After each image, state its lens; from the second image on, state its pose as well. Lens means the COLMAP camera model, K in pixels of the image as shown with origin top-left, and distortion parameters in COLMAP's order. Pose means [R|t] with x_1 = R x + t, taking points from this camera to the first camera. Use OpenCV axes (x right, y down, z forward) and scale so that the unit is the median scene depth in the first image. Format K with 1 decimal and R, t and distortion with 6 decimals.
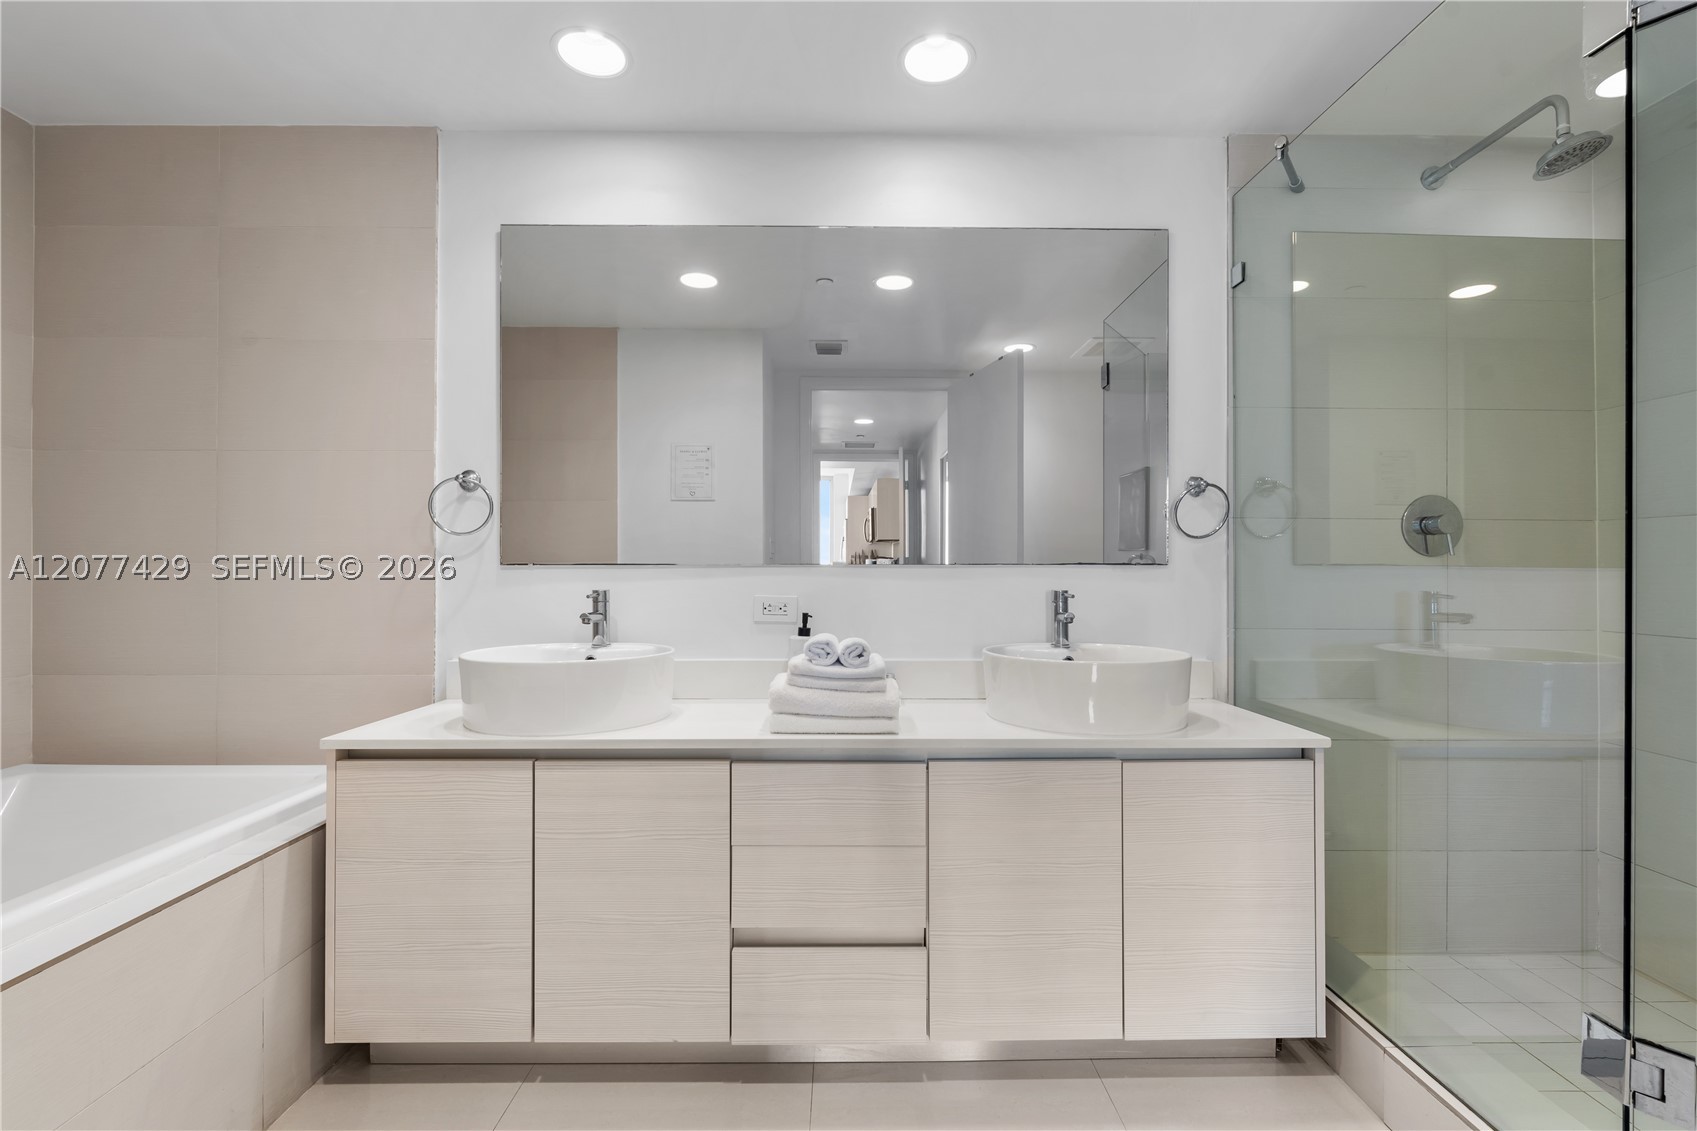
lens RADIAL K [[759.7, 0, 860.9], [0, 759.7, 569.0], [0, 0, 1]] dist [-0.003829, 0.000478]
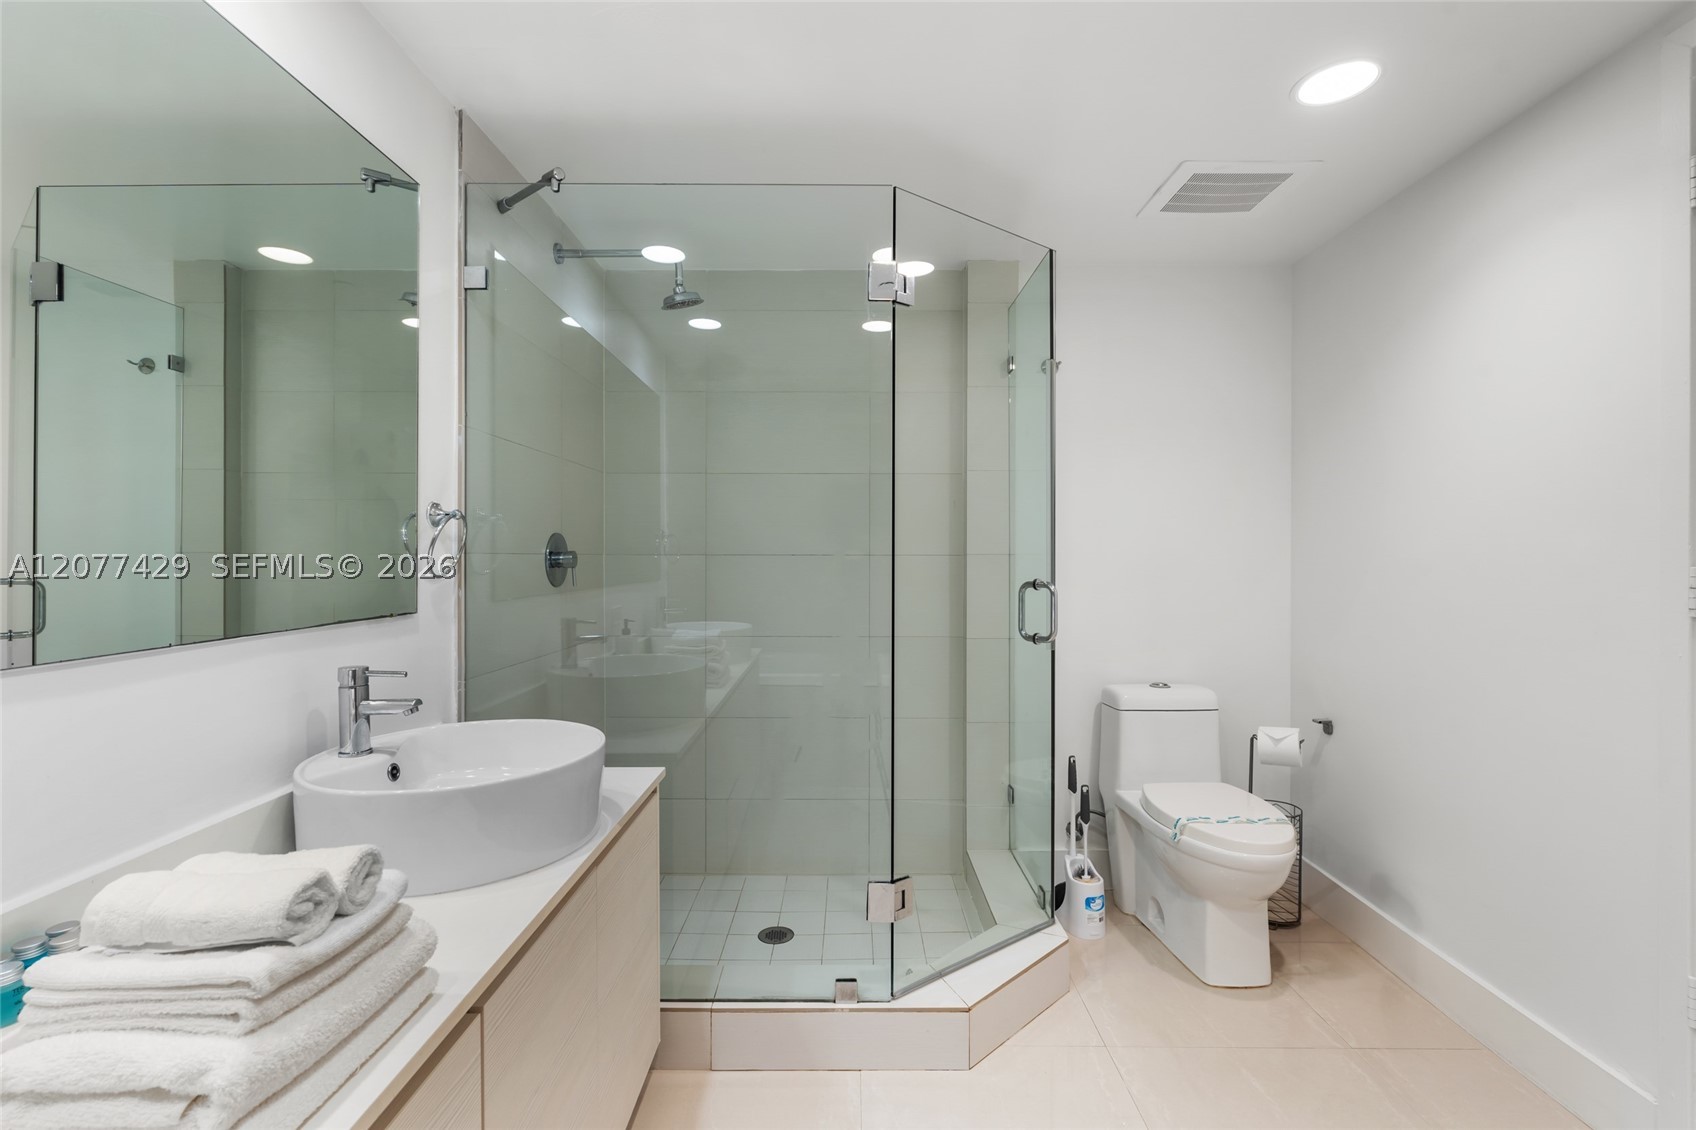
lens RADIAL K [[759.3, 0, 844.1], [0, 759.3, 553.0], [0, 0, 1]] dist [-0.003829, 0.000478]
pose [[0.019498, -0.002264, 0.999807, -0.382965], [-0.003131, 0.999992, 0.002325, -0.073448], [-0.999805, -0.003176, 0.019491, 0.571705]]
